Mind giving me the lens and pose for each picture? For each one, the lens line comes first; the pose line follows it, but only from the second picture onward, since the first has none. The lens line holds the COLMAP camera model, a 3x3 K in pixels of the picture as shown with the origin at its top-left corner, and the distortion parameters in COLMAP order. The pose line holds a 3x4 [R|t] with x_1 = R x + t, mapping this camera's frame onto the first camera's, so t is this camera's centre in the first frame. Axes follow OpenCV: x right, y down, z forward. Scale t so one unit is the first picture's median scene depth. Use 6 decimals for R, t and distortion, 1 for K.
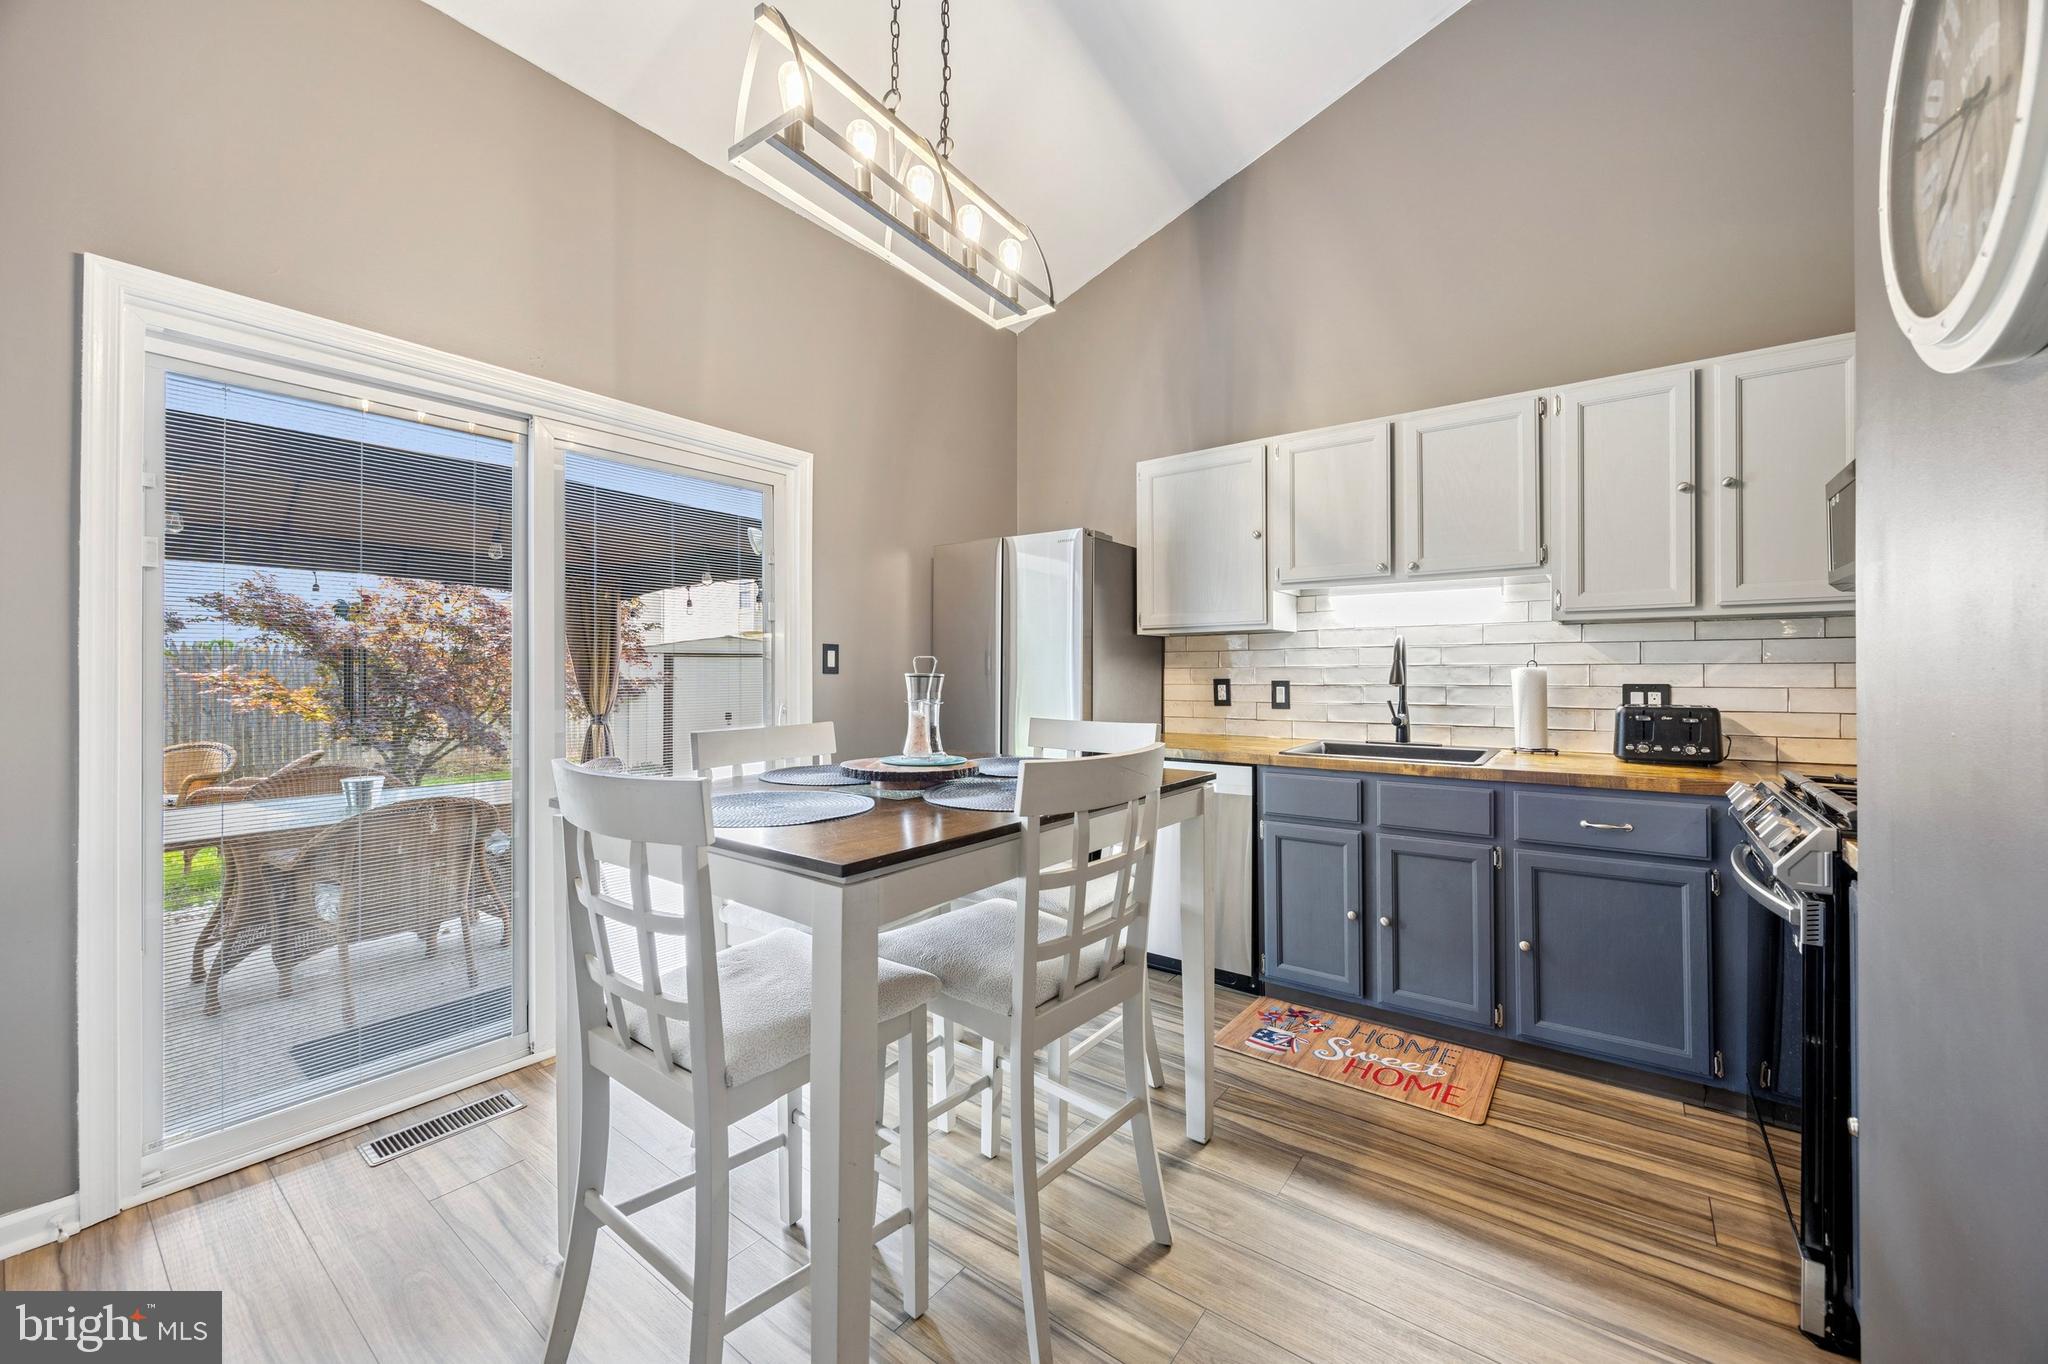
lens RADIAL K [[774.5, 0, 1026.6], [0, 774.5, 675.5], [0, 0, 1]] dist [-0.004253, -0.000460]
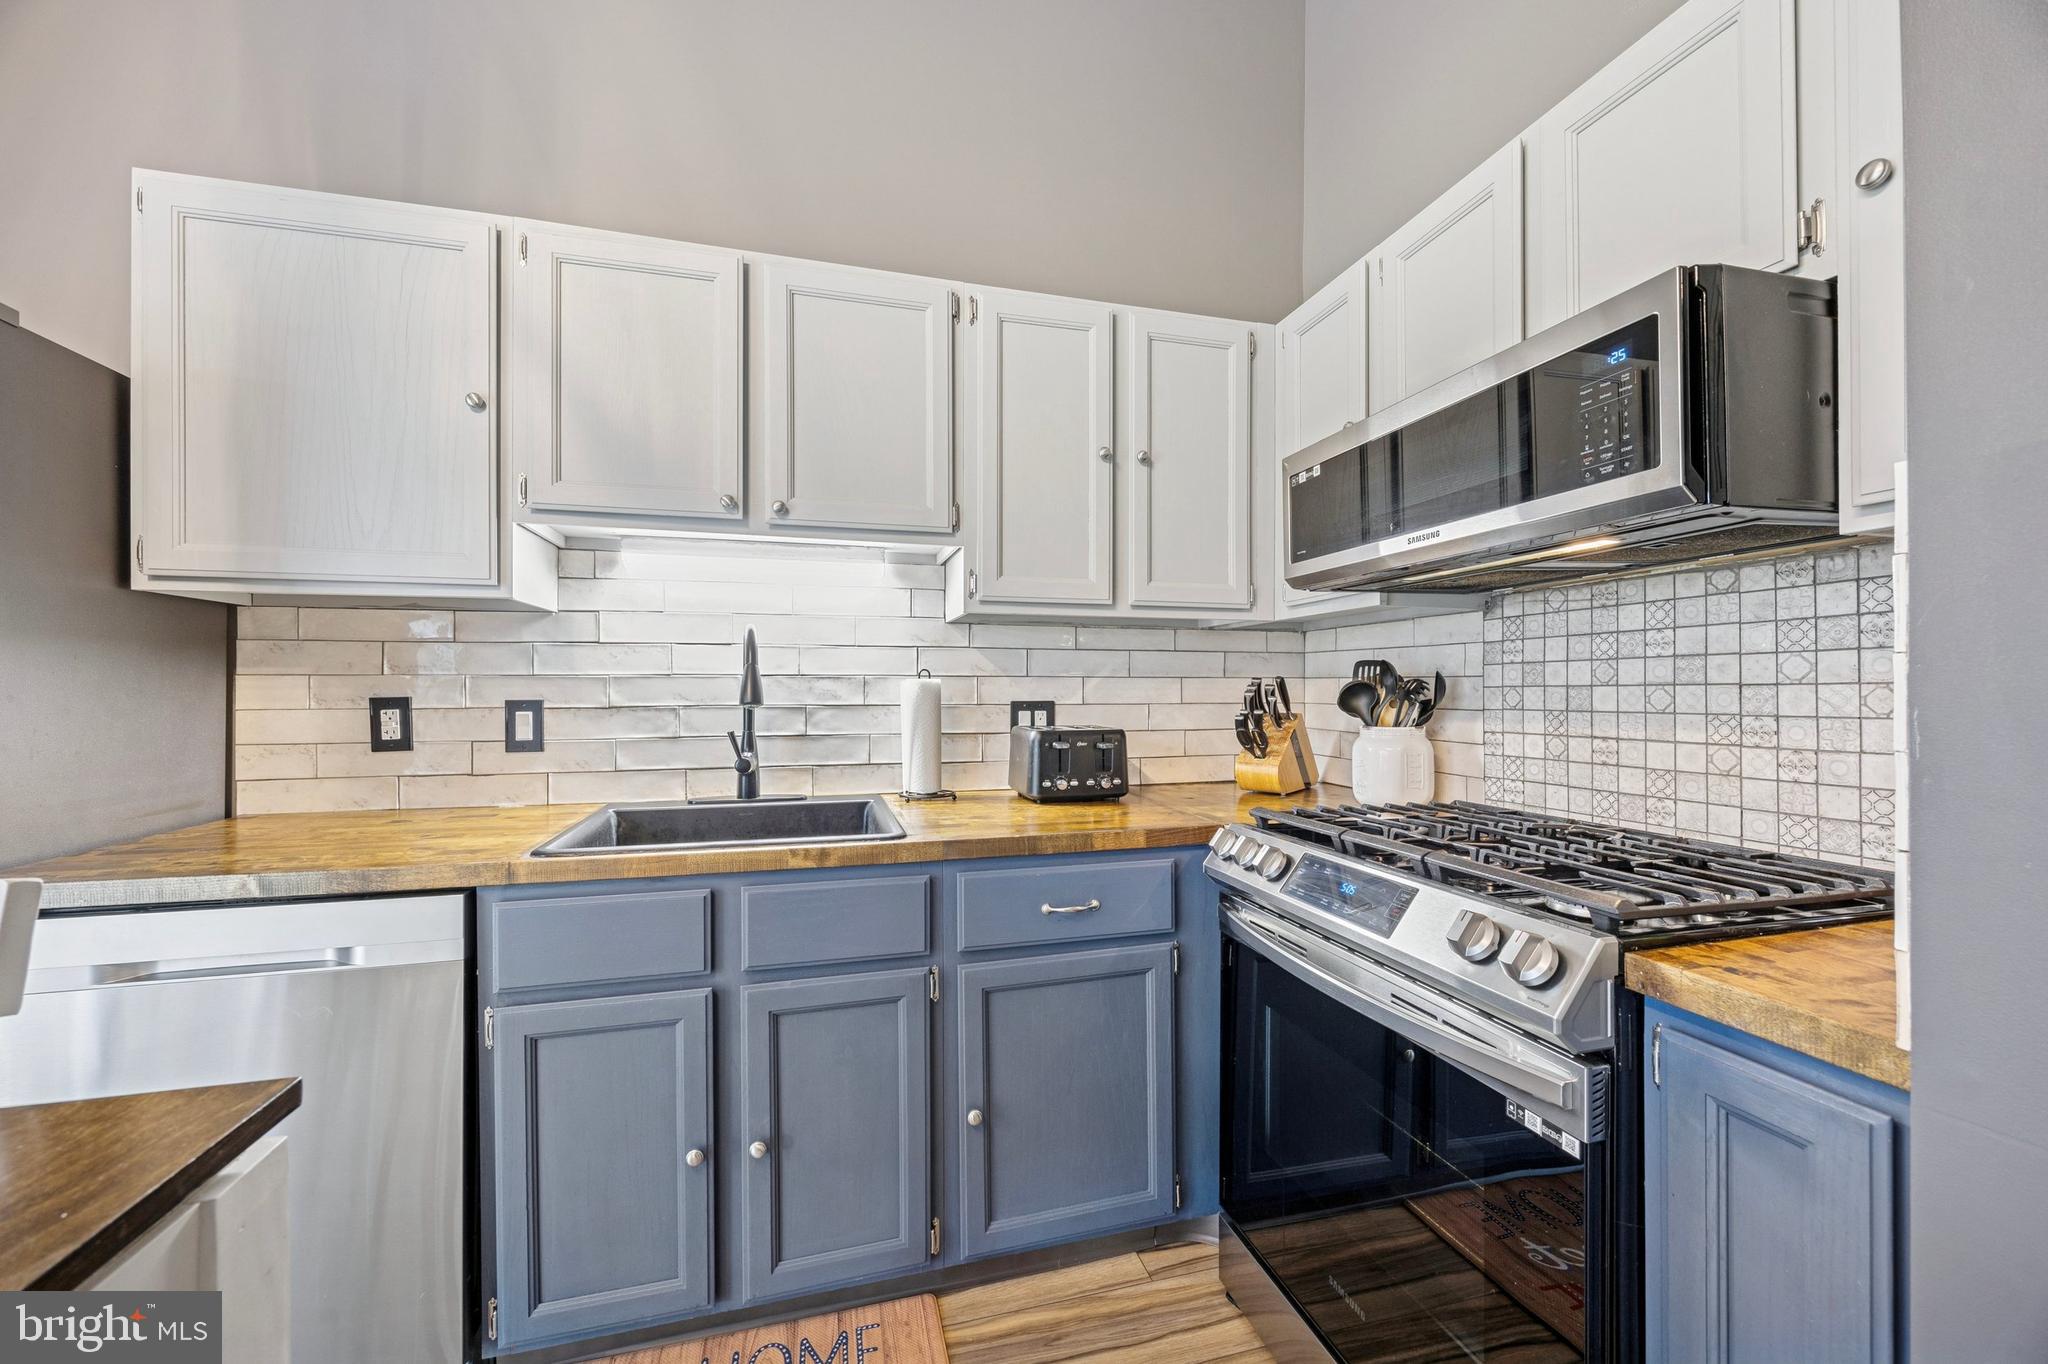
lens RADIAL K [[774.5, 0, 1015.8], [0, 774.5, 689.9], [0, 0, 1]] dist [-0.004253, -0.000460]
pose [[0.614149, 0.002699, 0.789186, 0.139756], [0.000906, 0.999991, -0.004125, 0.002719], [-0.789190, 0.003249, 0.614141, 0.492428]]
